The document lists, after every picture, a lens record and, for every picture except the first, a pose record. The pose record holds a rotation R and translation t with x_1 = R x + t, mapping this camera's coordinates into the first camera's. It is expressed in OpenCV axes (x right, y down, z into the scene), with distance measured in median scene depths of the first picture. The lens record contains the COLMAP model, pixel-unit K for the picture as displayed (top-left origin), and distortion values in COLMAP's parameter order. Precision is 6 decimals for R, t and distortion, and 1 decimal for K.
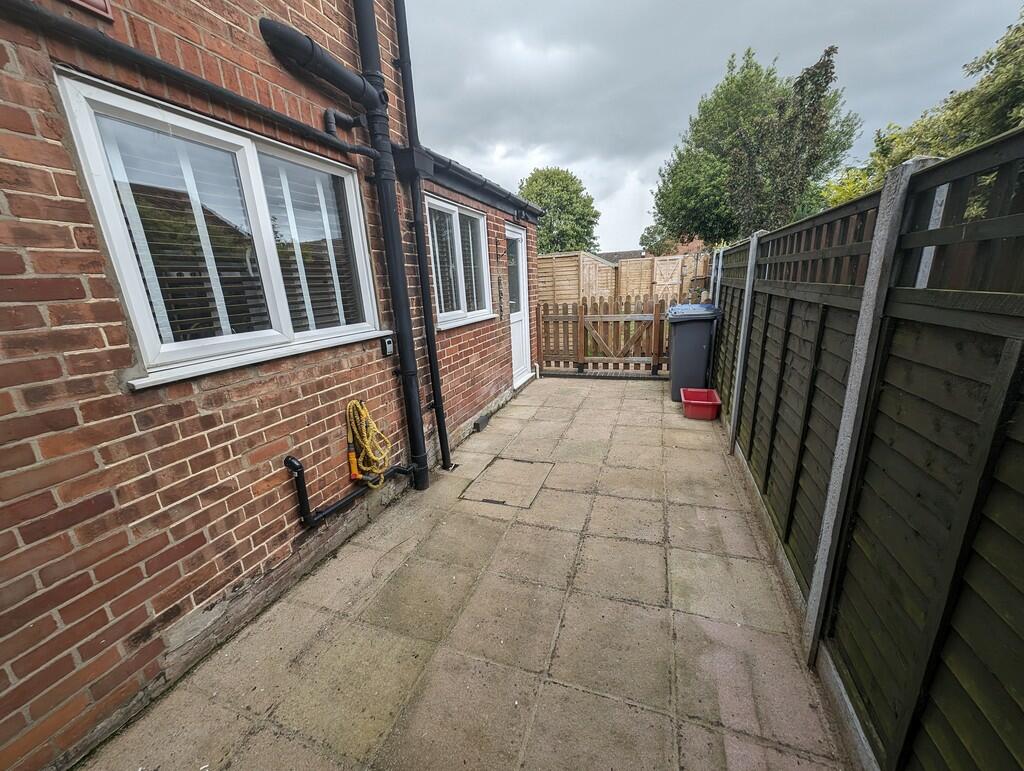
lens RADIAL K [[386.1, 0, 511.3], [0, 386.1, 391.6], [0, 0, 1]] dist [0.012558, -0.000029]
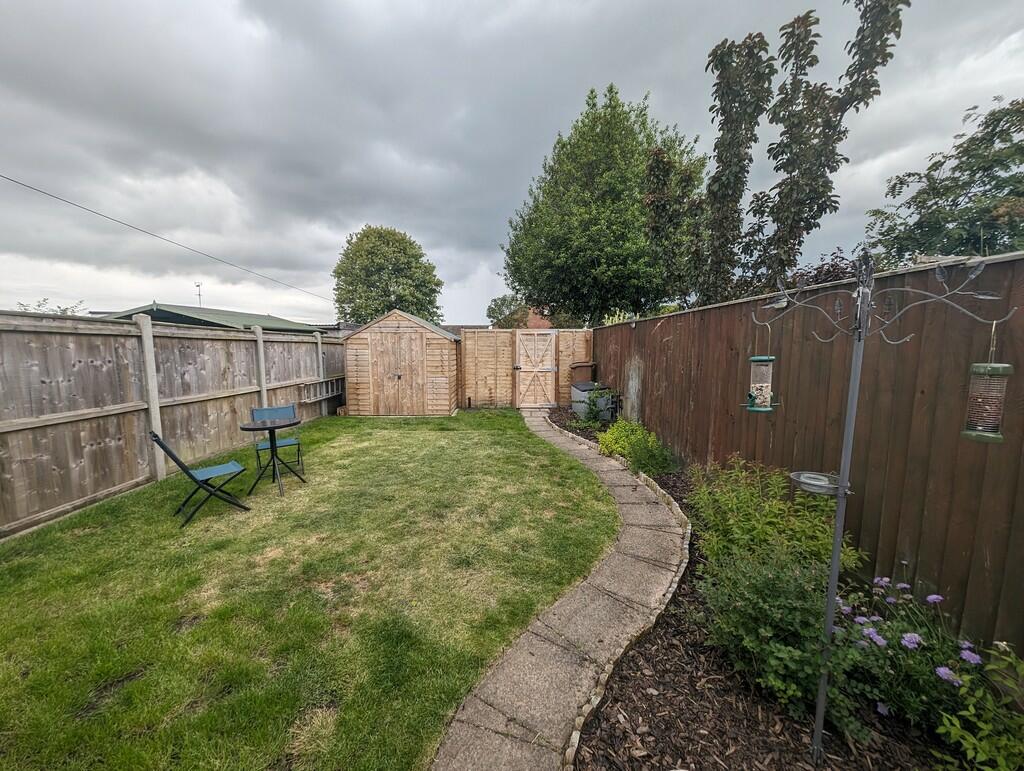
lens RADIAL K [[386.1, 0, 511.3], [0, 386.1, 391.6], [0, 0, 1]] dist [0.012558, -0.000029]
pose [[0.928996, 0.010251, 0.369949, 0.088538], [0.054089, 0.985122, -0.163120, -0.097639], [-0.366117, 0.171548, 0.914620, 0.301388]]
